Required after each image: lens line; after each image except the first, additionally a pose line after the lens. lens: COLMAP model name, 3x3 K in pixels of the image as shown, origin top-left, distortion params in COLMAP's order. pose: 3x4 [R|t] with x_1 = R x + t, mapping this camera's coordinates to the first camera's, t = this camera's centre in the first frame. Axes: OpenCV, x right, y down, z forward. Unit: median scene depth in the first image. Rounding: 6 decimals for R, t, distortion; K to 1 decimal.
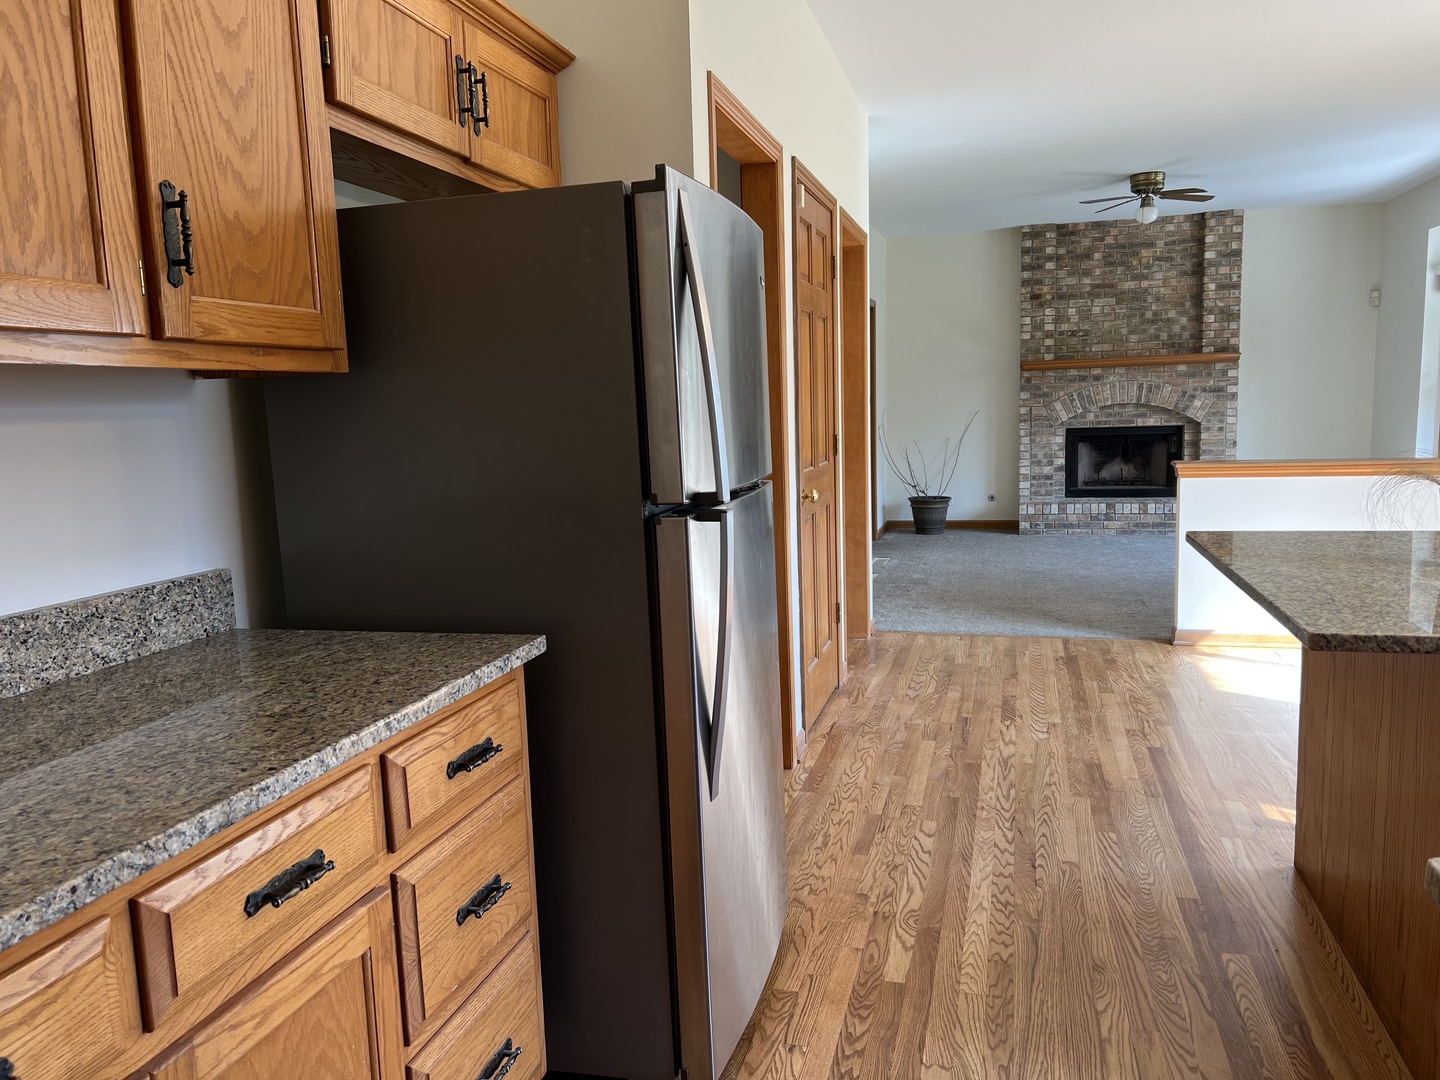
lens RADIAL K [[1095.7, 0, 721.5], [0, 1095.7, 551.6], [0, 0, 1]] dist [0.050473, -0.053966]
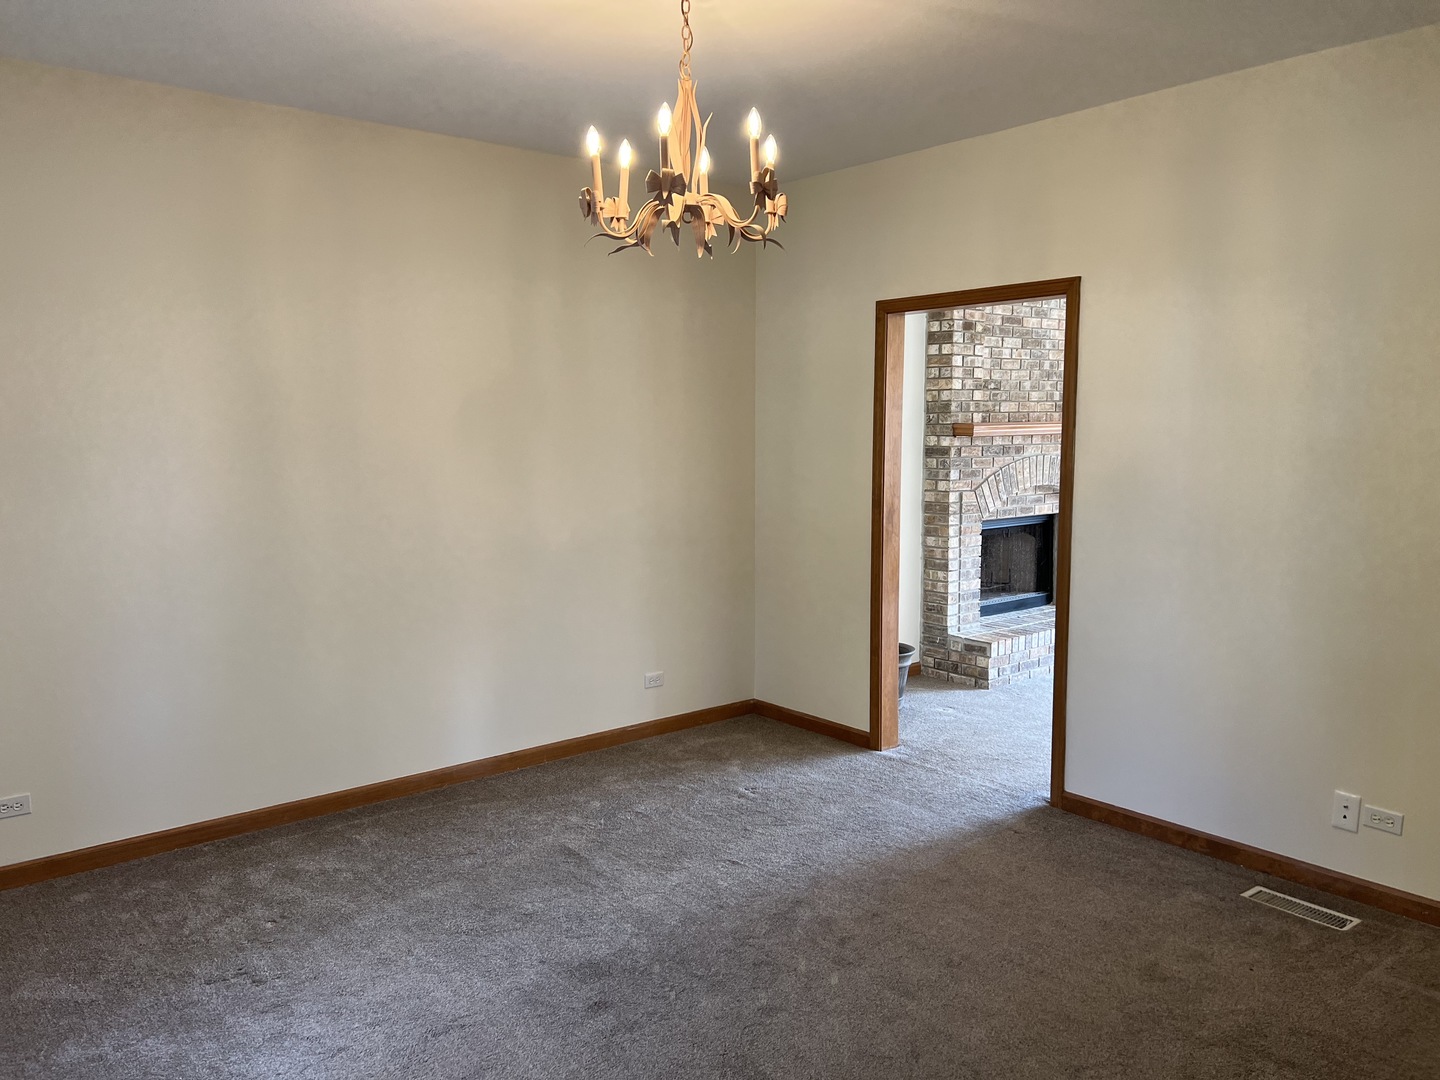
lens RADIAL K [[1095.7, 0, 721.5], [0, 1095.7, 551.6], [0, 0, 1]] dist [0.050473, -0.053966]
pose [[0.575997, -0.069473, 0.814494, -0.356053], [0.098219, 0.995045, 0.015414, -0.126238], [-0.811530, 0.071120, 0.579967, 0.775721]]
